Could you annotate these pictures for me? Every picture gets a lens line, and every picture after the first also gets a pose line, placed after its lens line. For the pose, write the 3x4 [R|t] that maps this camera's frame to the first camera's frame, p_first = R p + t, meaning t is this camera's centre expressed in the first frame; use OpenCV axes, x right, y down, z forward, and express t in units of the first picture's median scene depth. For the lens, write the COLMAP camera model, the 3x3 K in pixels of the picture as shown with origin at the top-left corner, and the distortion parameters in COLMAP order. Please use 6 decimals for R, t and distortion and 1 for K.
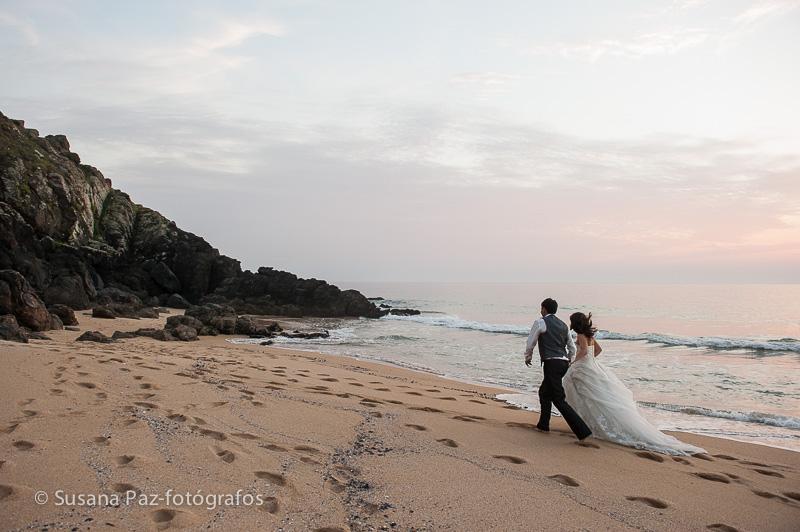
lens RADIAL K [[606.5, 0, 400.0], [0, 606.5, 266.0], [0, 0, 1]] dist [-0.031285, -0.006011]
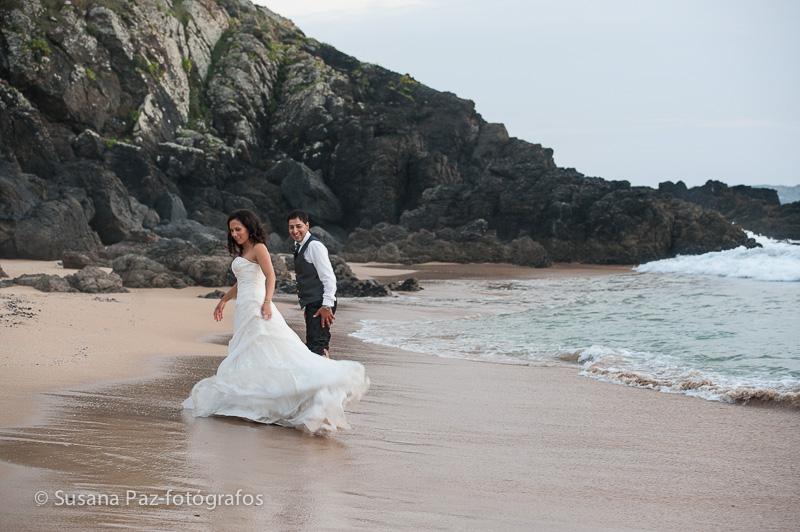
lens RADIAL K [[1818.3, 0, 400.0], [0, 1818.3, 266.0], [0, 0, 1]] dist [0.025065, -0.612428]
pose [[0.833020, -0.035996, -0.552071, 0.497478], [0.068422, 0.996923, 0.038241, 0.026615], [0.548996, -0.069629, 0.832920, -0.189115]]
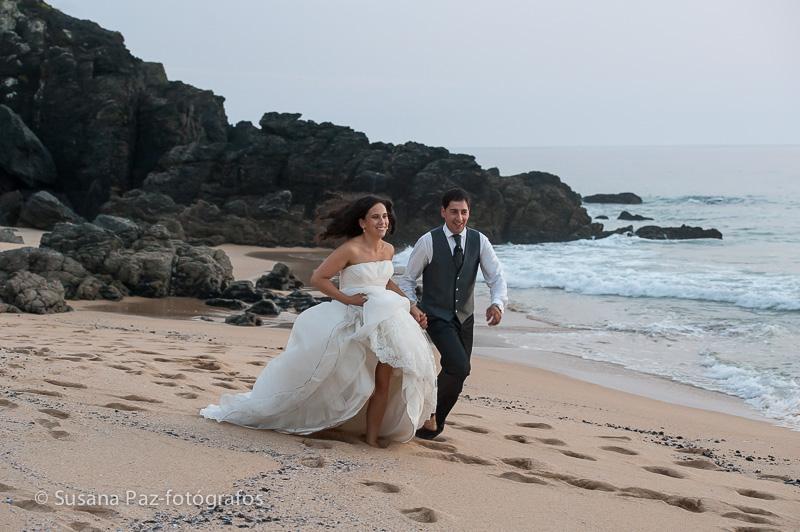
lens RADIAL K [[1818.3, 0, 400.0], [0, 1818.3, 266.0], [0, 0, 1]] dist [0.025065, -0.612428]
pose [[0.982658, -0.005046, -0.185359, 0.051453], [0.022144, 0.995670, 0.090287, -0.003813], [0.184101, -0.092826, 0.978514, -0.055961]]
